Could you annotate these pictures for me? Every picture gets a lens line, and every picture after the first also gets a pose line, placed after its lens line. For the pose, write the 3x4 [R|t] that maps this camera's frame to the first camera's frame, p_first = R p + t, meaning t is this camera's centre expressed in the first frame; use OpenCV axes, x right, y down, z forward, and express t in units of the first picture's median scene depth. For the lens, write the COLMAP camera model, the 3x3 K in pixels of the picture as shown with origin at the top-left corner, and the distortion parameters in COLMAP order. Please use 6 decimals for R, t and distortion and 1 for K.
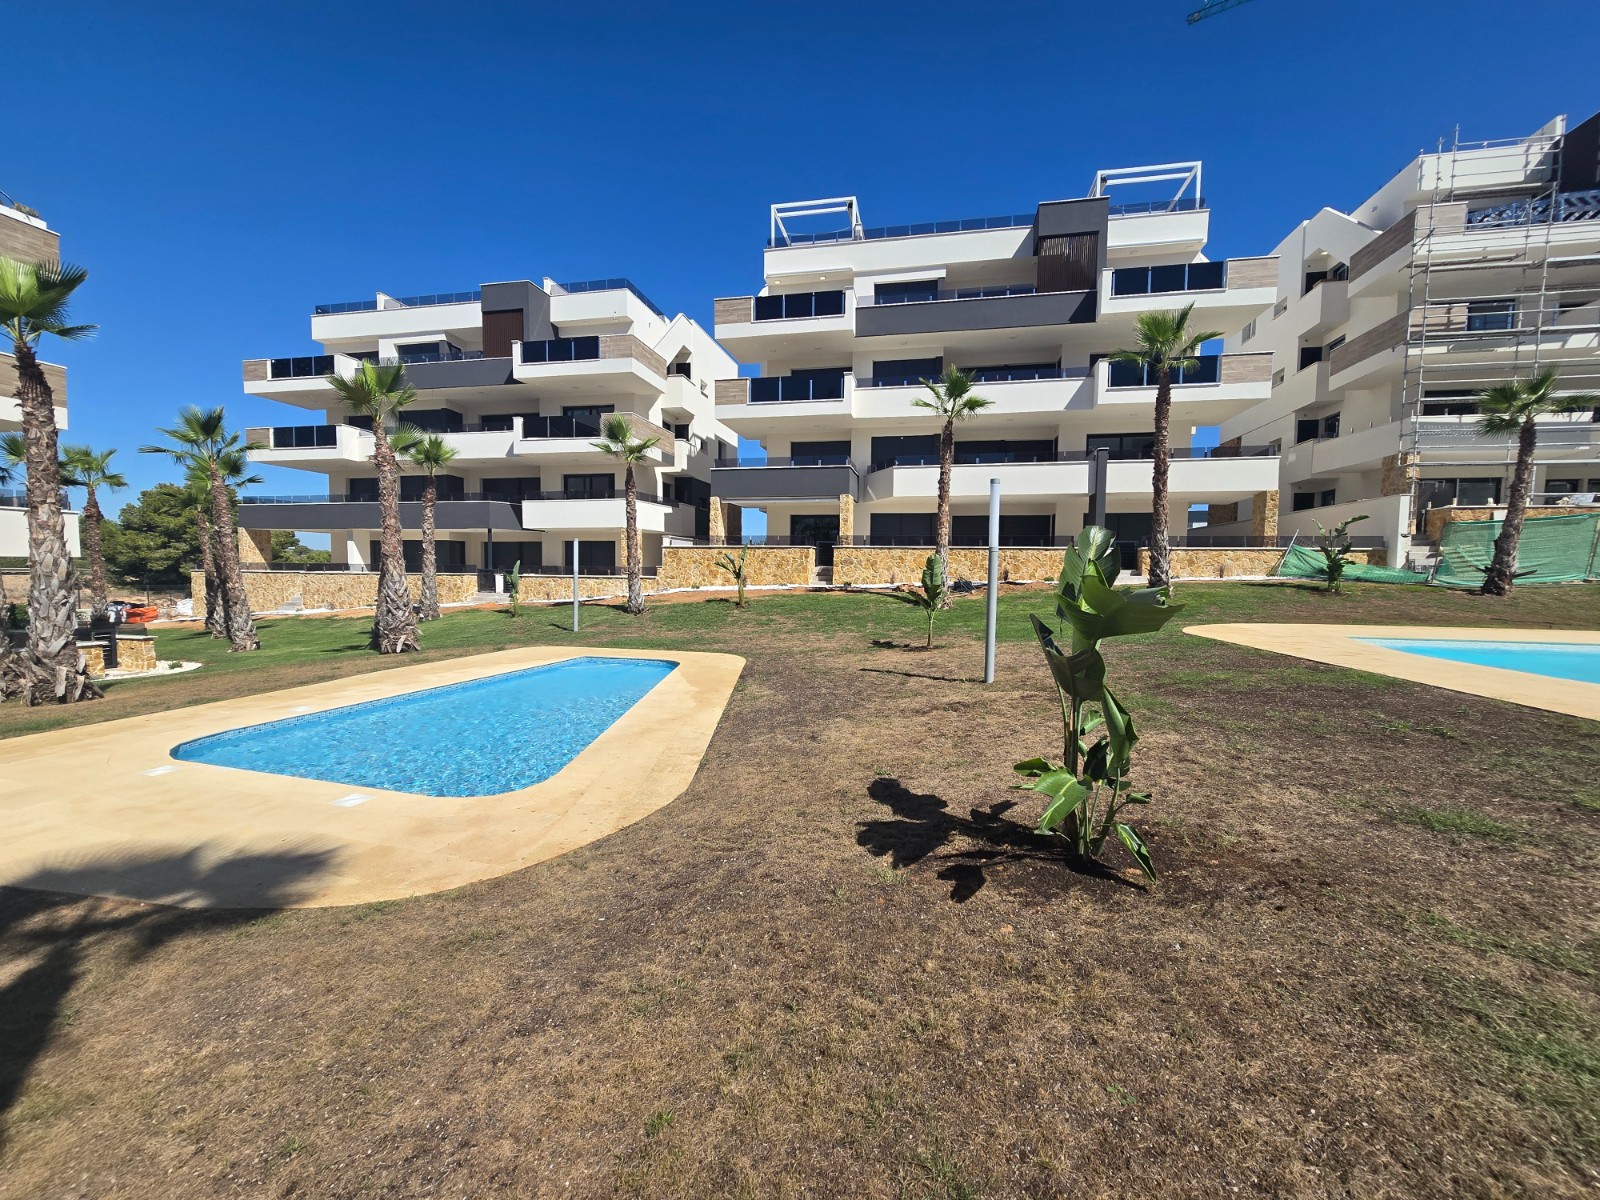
lens RADIAL K [[652.8, 0, 802.5], [0, 652.8, 608.1], [0, 0, 1]] dist [-0.008200, 0.002772]
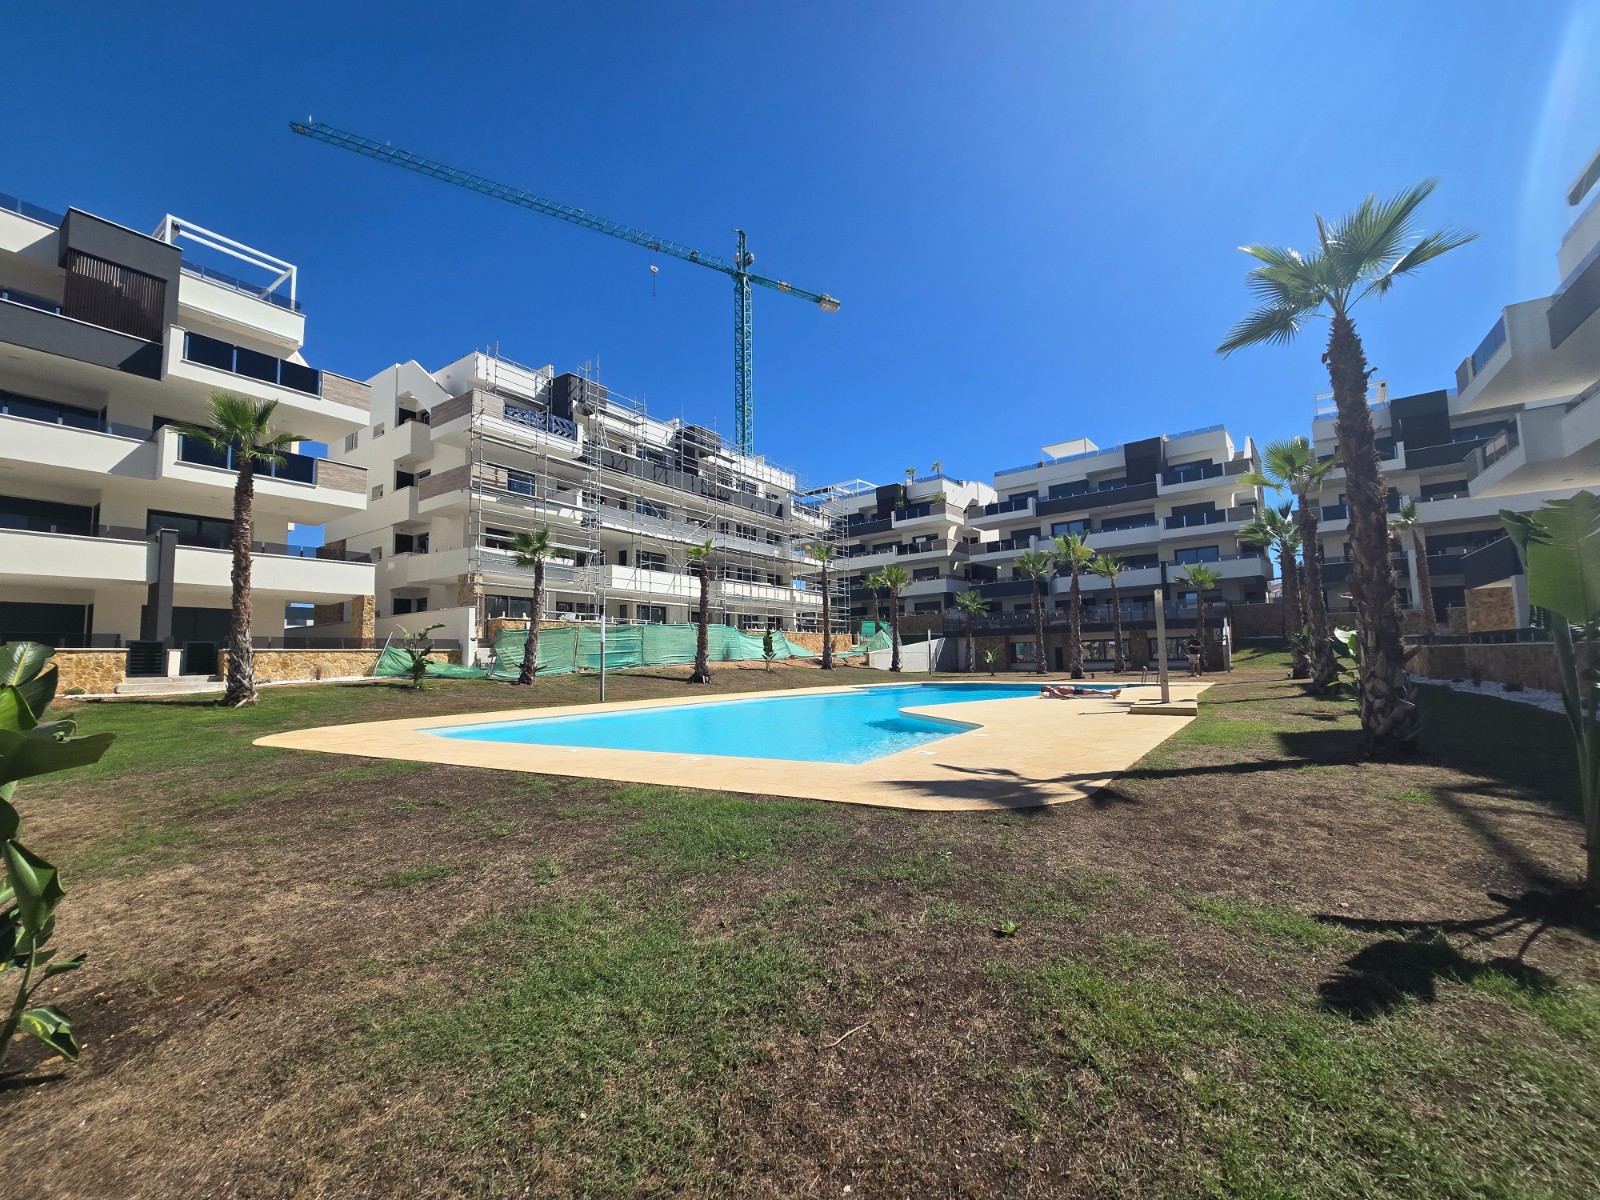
lens RADIAL K [[652.8, 0, 793.4], [0, 652.8, 607.0], [0, 0, 1]] dist [-0.008200, 0.002772]
pose [[0.383347, 0.057760, 0.921796, 0.009739], [0.082965, 0.991854, -0.096652, -0.001497], [-0.919870, 0.113528, 0.375433, -0.033097]]
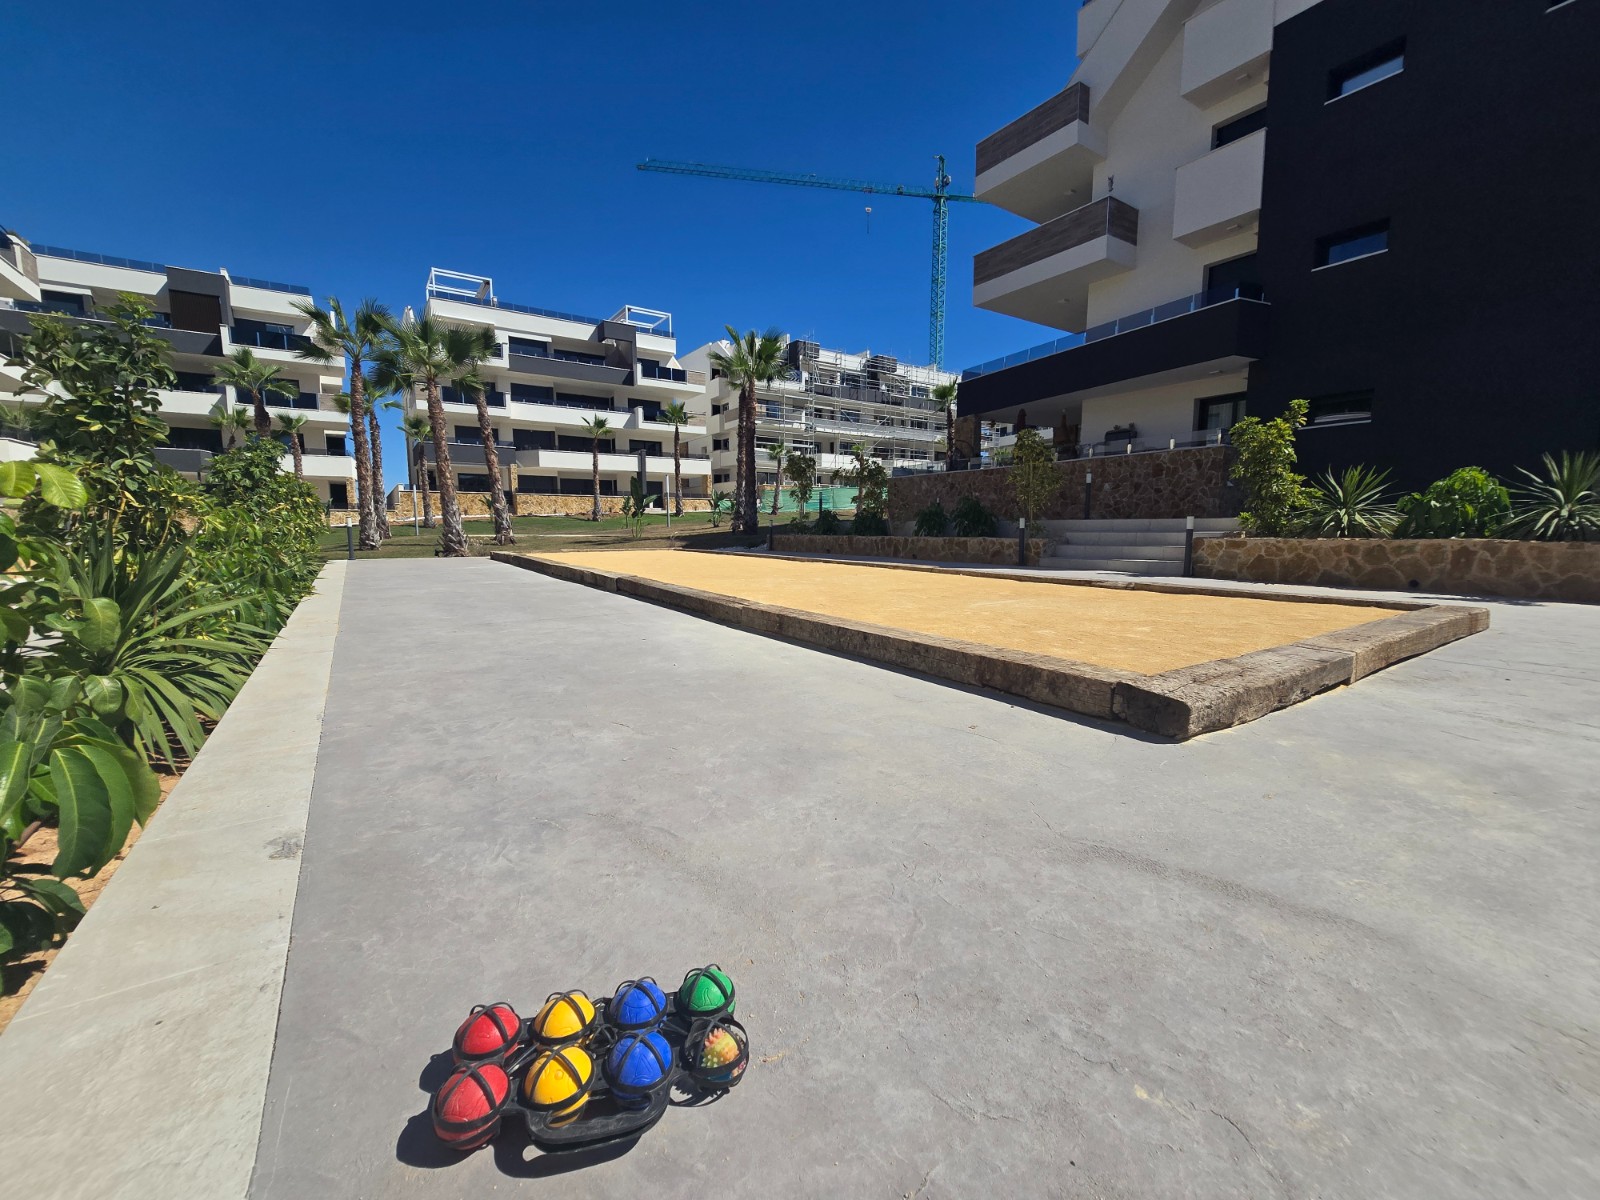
lens RADIAL K [[652.8, 0, 797.9], [0, 652.8, 606.4], [0, 0, 1]] dist [-0.008200, 0.002772]
pose [[0.696853, -0.095634, 0.710810, -0.774576], [0.052418, 0.995211, 0.082509, 0.115735], [-0.715296, -0.020237, 0.698528, -0.882936]]
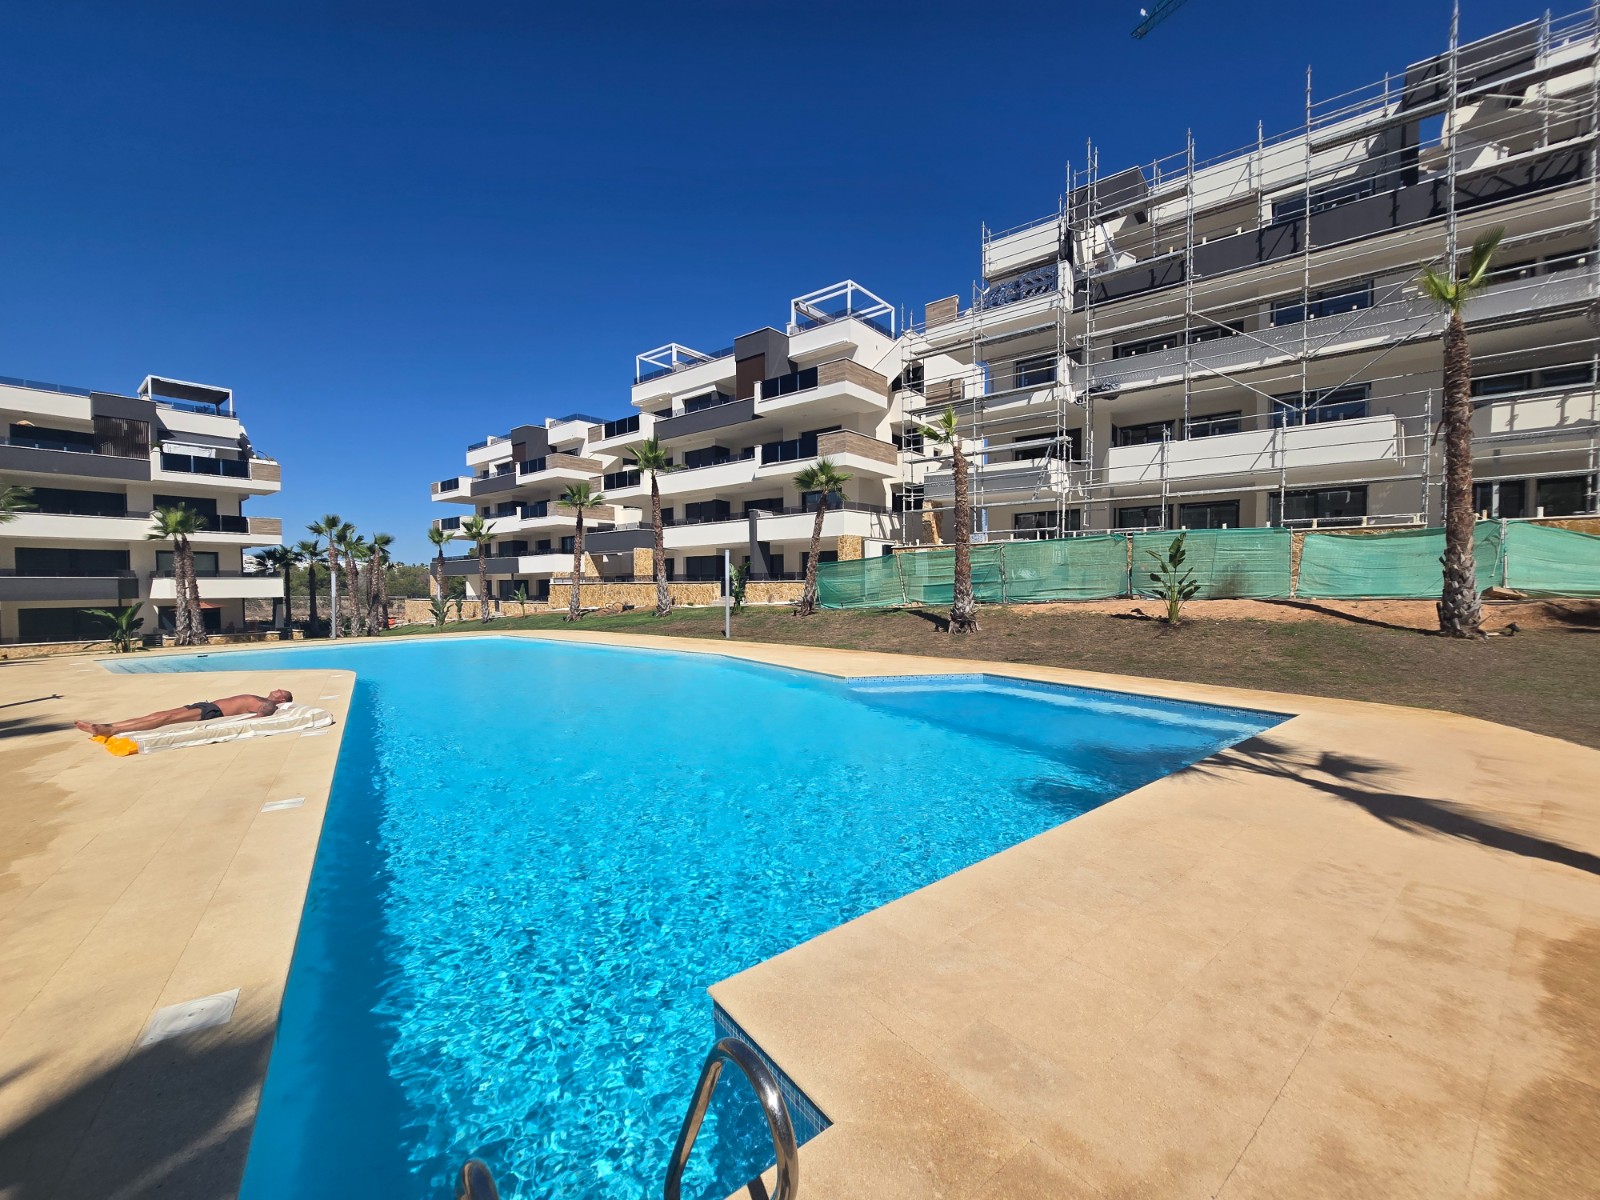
lens RADIAL K [[652.8, 0, 786.3], [0, 652.8, 602.8], [0, 0, 1]] dist [-0.008200, 0.002772]
pose [[0.886541, -0.012371, -0.462484, 1.244098], [0.012402, 0.999919, -0.002974, -0.036408], [0.462483, -0.003099, 0.886623, -0.251340]]
